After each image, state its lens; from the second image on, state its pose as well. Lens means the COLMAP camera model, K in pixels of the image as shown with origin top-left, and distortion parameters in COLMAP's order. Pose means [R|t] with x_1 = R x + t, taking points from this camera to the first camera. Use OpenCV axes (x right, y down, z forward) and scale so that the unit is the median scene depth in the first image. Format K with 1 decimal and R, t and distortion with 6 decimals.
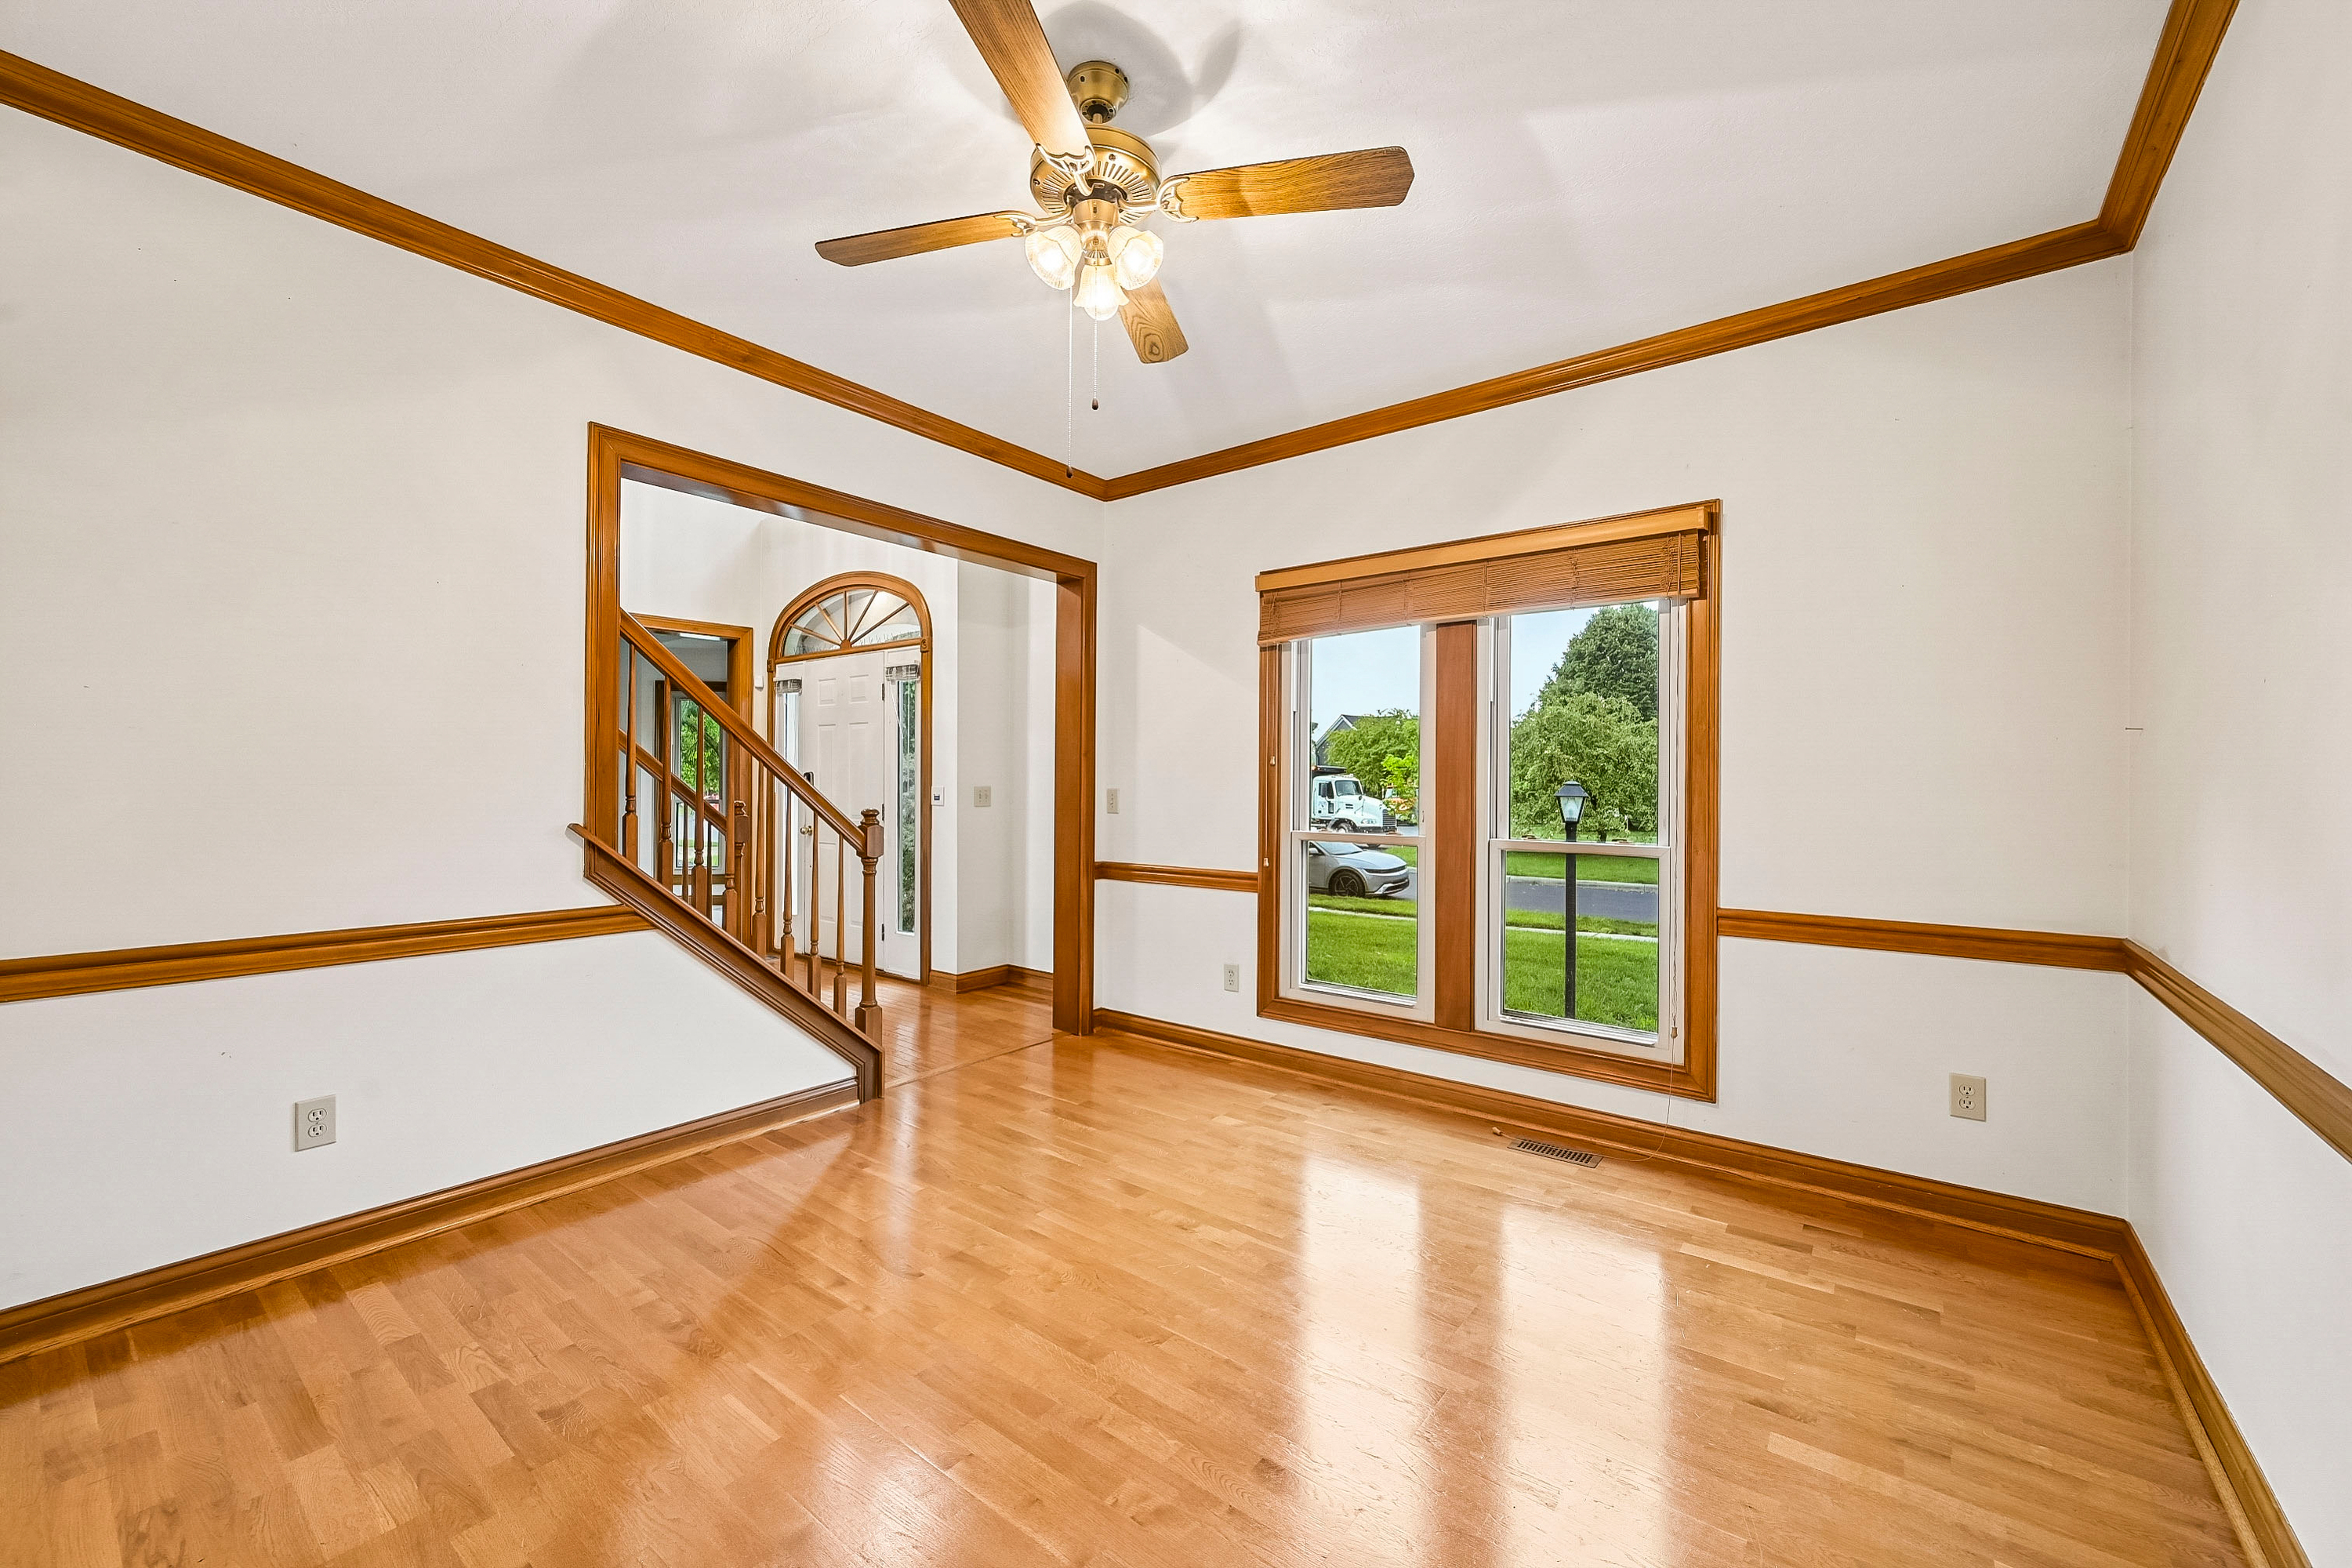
lens RADIAL K [[931.4, 0, 1169.9], [0, 931.4, 778.2], [0, 0, 1]] dist [0.000768, 0.000286]
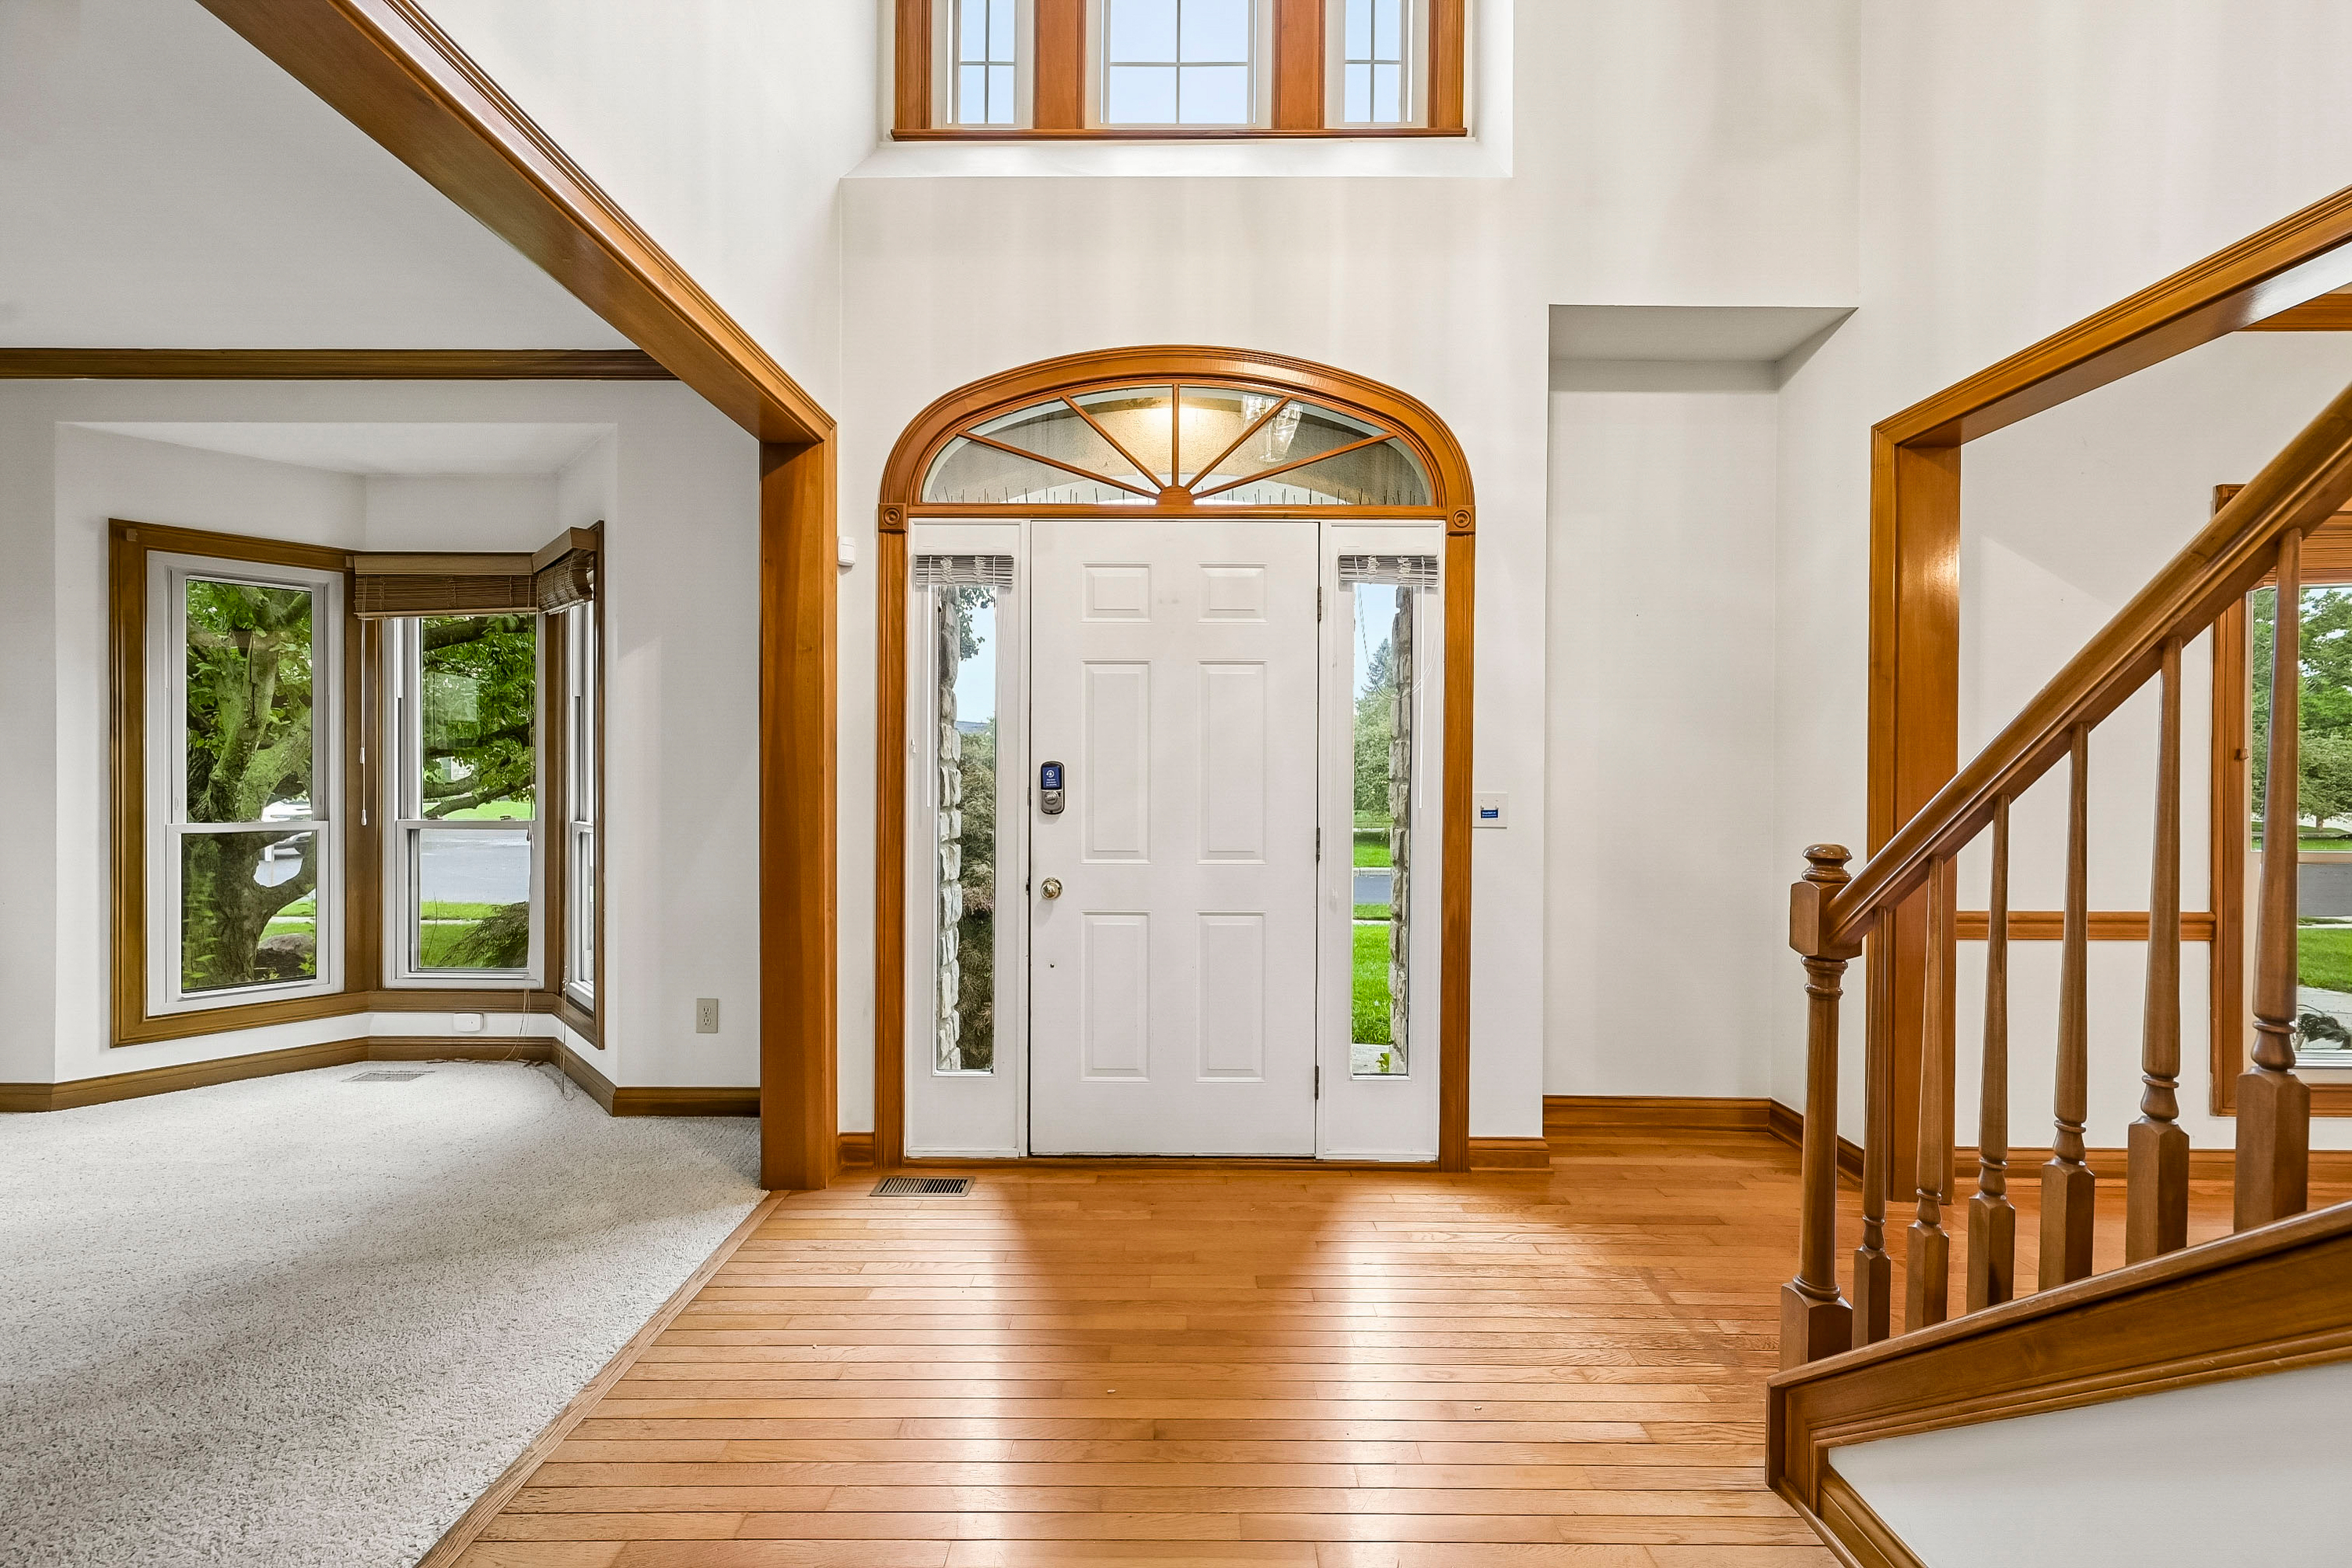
lens RADIAL K [[931.4, 0, 1166.6], [0, 931.4, 777.2], [0, 0, 1]] dist [0.000768, 0.000286]
pose [[0.798103, -0.006892, 0.602481, -0.323670], [-0.002917, 0.999879, 0.015302, -0.002988], [-0.602513, -0.013970, 0.797986, 0.310454]]
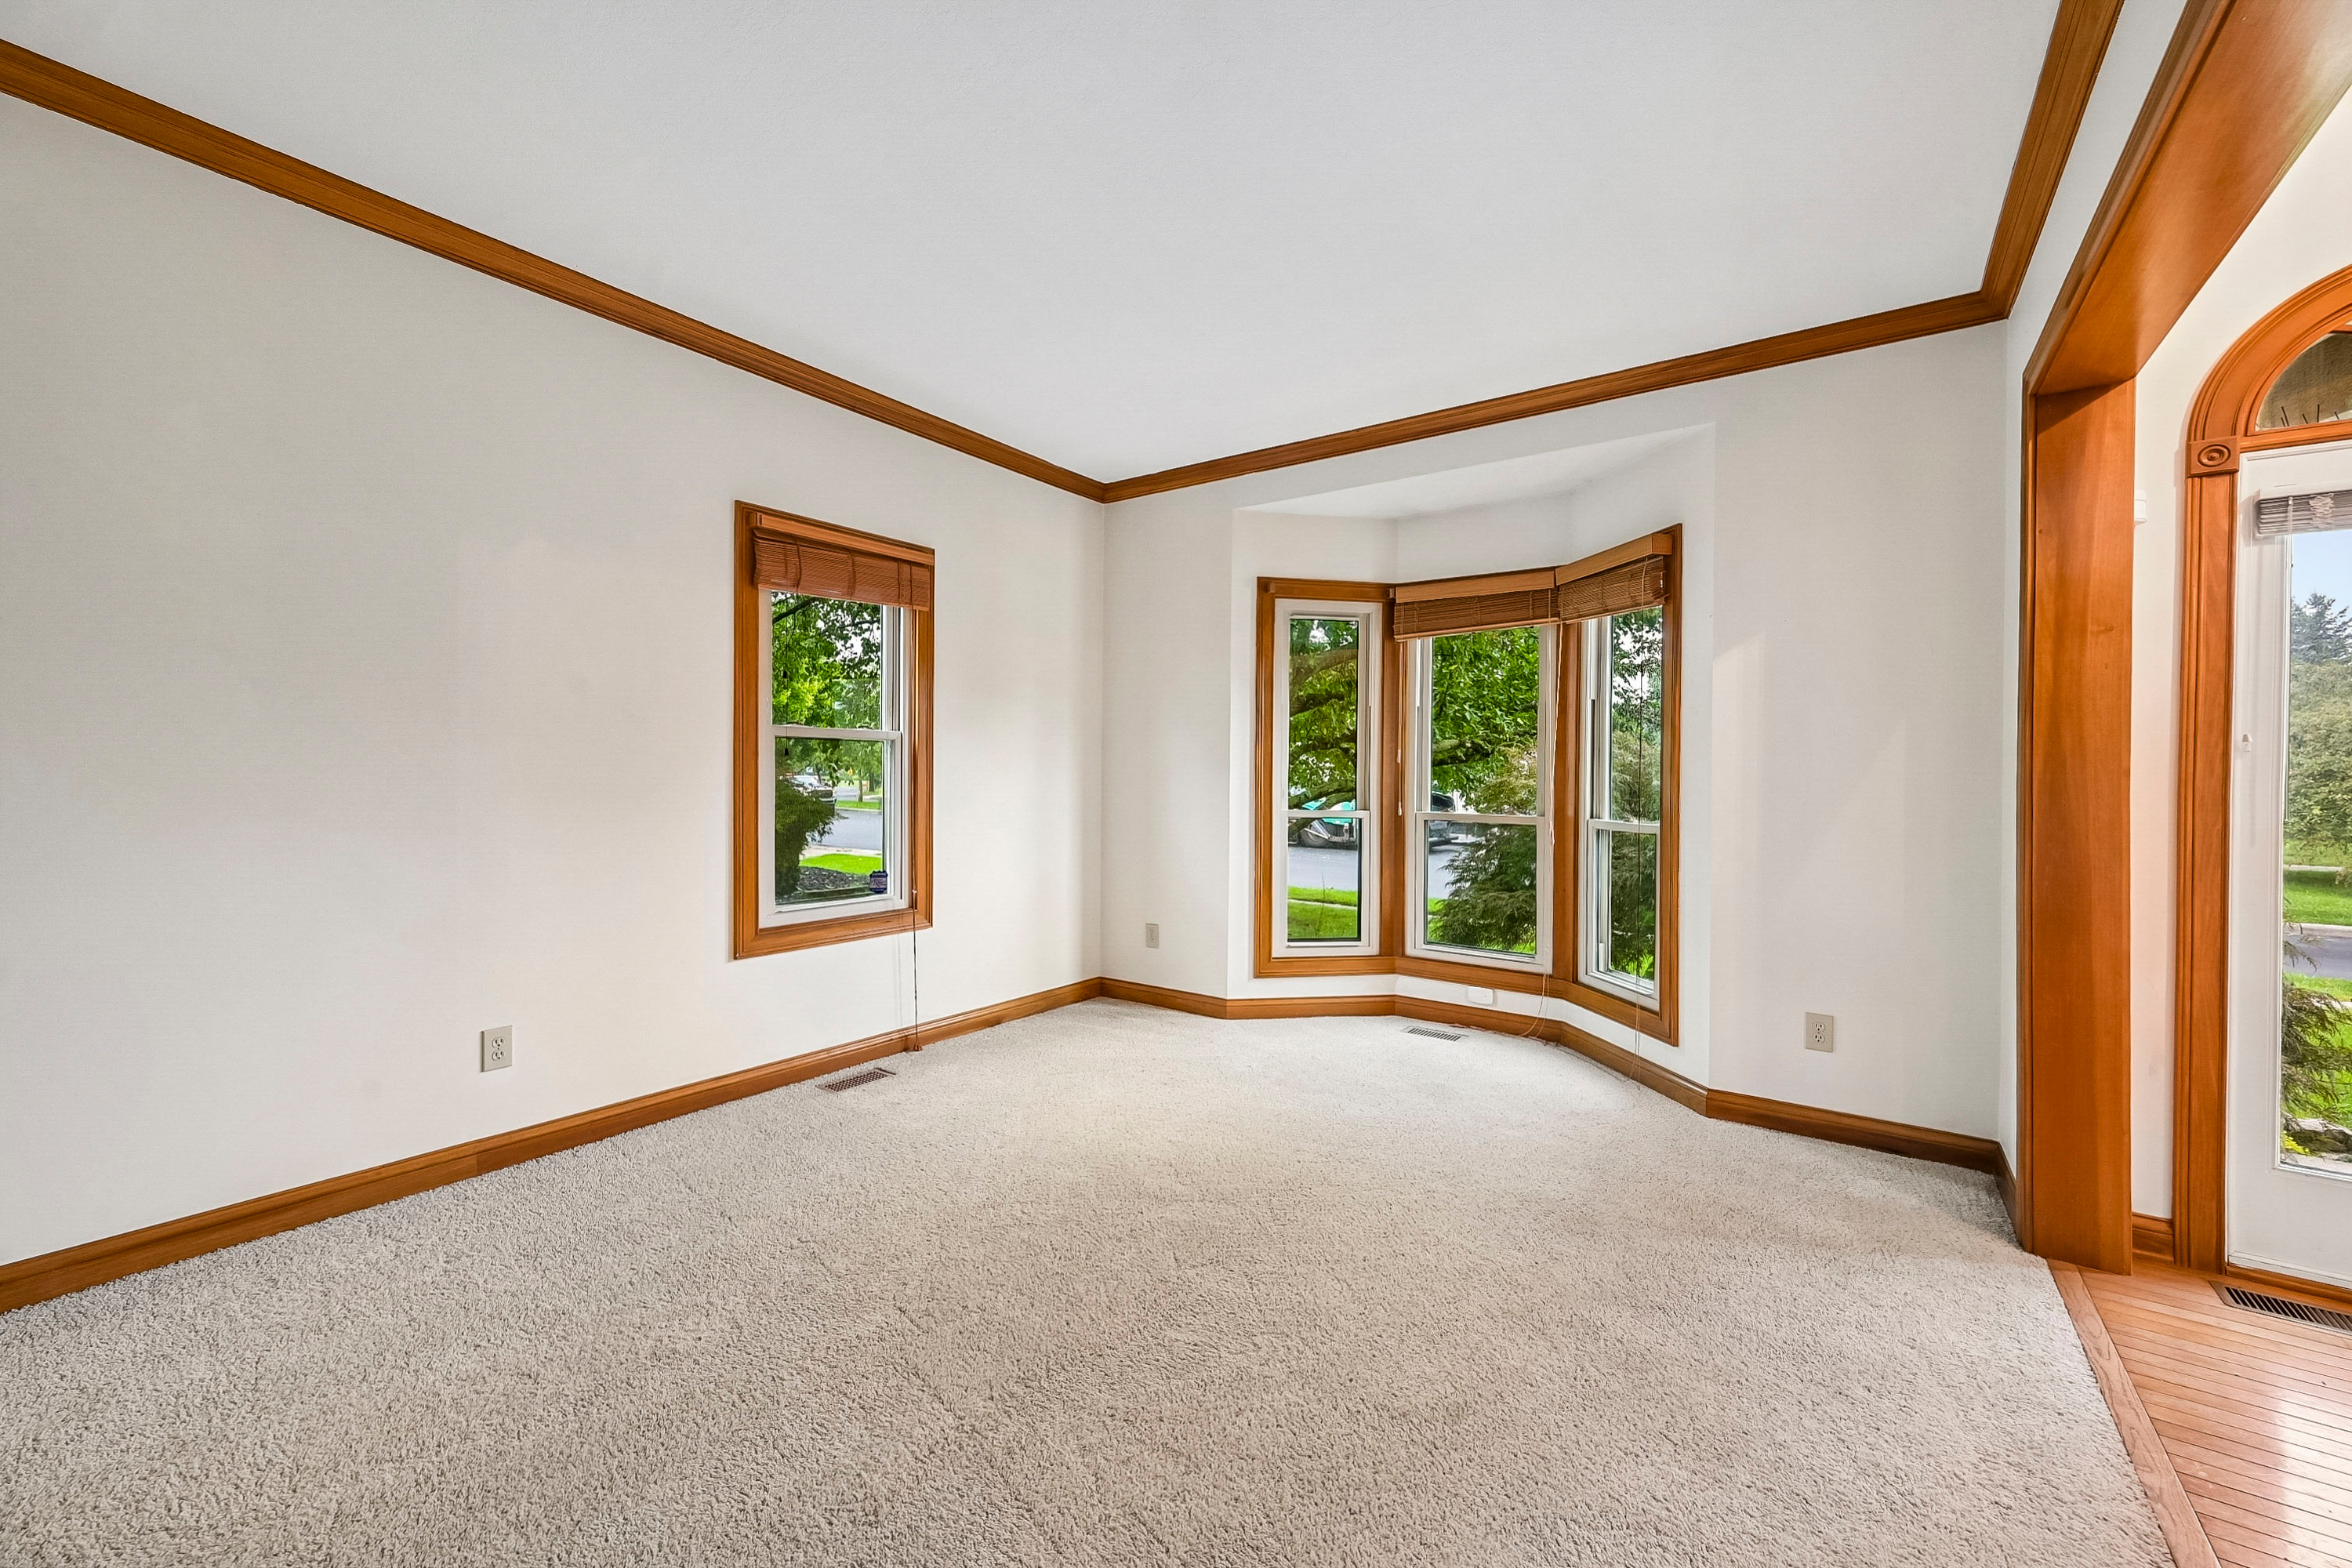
lens RADIAL K [[931.4, 0, 1166.7], [0, 931.4, 774.5], [0, 0, 1]] dist [0.000768, 0.000286]
pose [[0.999604, 0.005202, 0.027642, -0.456473], [-0.005587, 0.999888, 0.013891, -0.002043], [-0.027567, -0.014039, 0.999521, 0.358746]]
